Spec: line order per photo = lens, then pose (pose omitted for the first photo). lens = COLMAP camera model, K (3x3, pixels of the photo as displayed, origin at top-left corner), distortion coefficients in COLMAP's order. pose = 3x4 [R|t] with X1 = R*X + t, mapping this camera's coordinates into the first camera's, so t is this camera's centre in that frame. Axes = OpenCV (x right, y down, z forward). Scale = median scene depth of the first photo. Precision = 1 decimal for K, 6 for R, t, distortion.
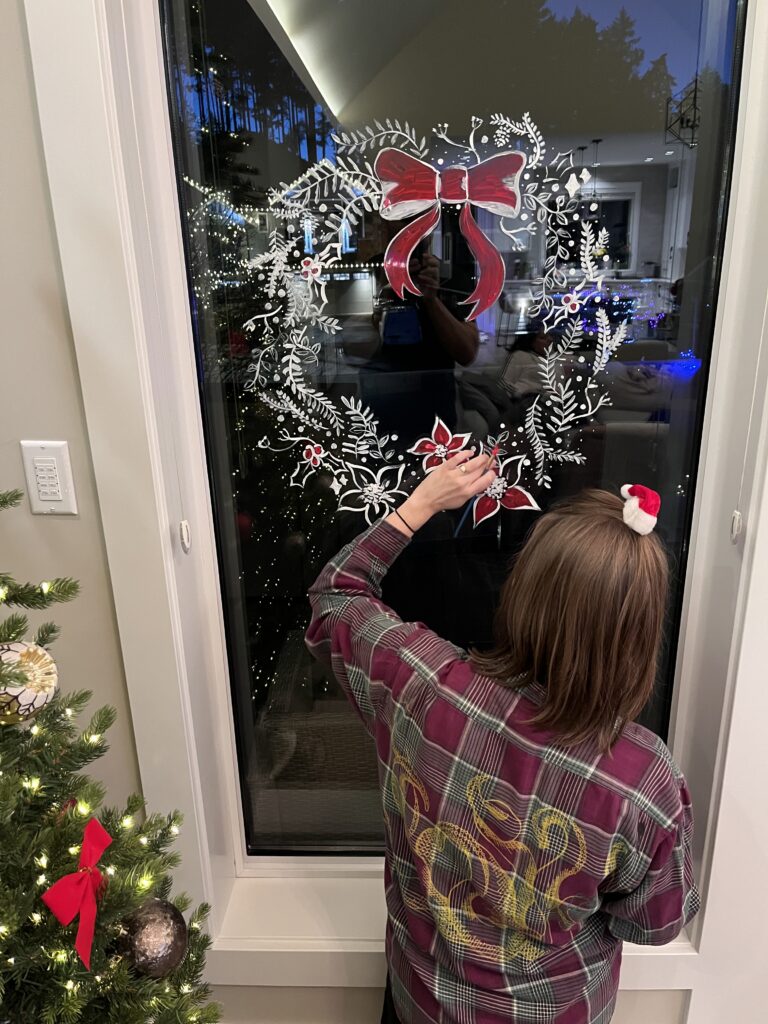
lens RADIAL K [[771.1, 0, 387.0], [0, 771.1, 511.8], [0, 0, 1]] dist [0.037047, -0.037134]
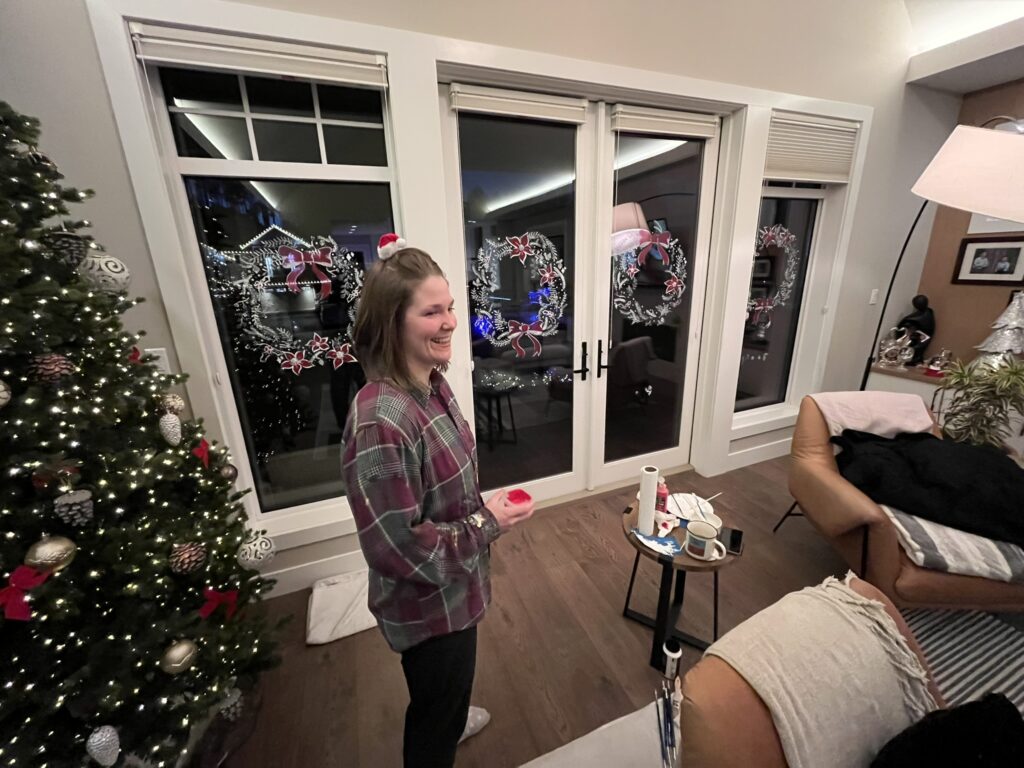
lens RADIAL K [[408.6, 0, 509.4], [0, 408.6, 380.6], [0, 0, 1]] dist [-0.009200, -0.000079]
pose [[0.912909, -0.119820, 0.390179, 0.116709], [0.145327, 0.988714, -0.036402, 0.226627], [-0.381414, 0.089936, 0.920019, -0.708079]]
